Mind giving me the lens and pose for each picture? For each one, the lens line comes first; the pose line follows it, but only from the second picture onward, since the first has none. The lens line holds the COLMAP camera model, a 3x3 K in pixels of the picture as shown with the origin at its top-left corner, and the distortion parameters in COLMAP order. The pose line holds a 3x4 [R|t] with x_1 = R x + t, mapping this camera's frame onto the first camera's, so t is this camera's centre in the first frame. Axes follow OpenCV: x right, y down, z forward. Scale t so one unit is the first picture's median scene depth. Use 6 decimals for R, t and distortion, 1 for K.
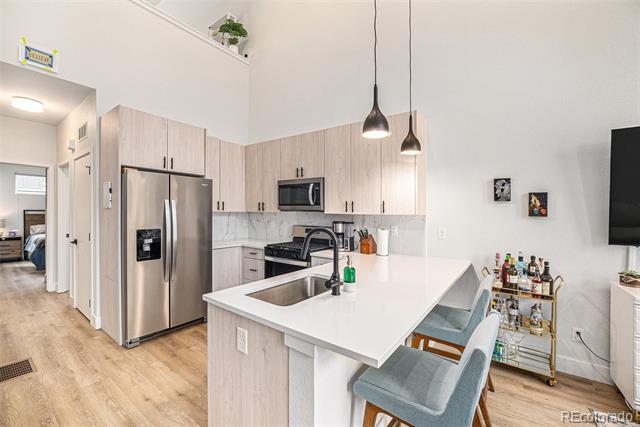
lens RADIAL K [[265.7, 0, 320.5], [0, 265.7, 214.5], [0, 0, 1]] dist [-0.001628, -0.000075]
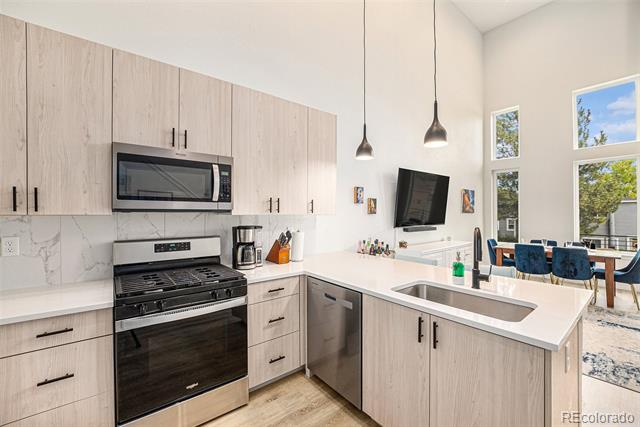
lens RADIAL K [[265.7, 0, 319.4], [0, 265.7, 209.7], [0, 0, 1]] dist [-0.001628, -0.000075]
pose [[0.273525, -0.004888, 0.961853, -0.552890], [0.008258, 0.999962, 0.002733, -0.016879], [-0.961830, 0.007195, 0.273555, 0.633735]]
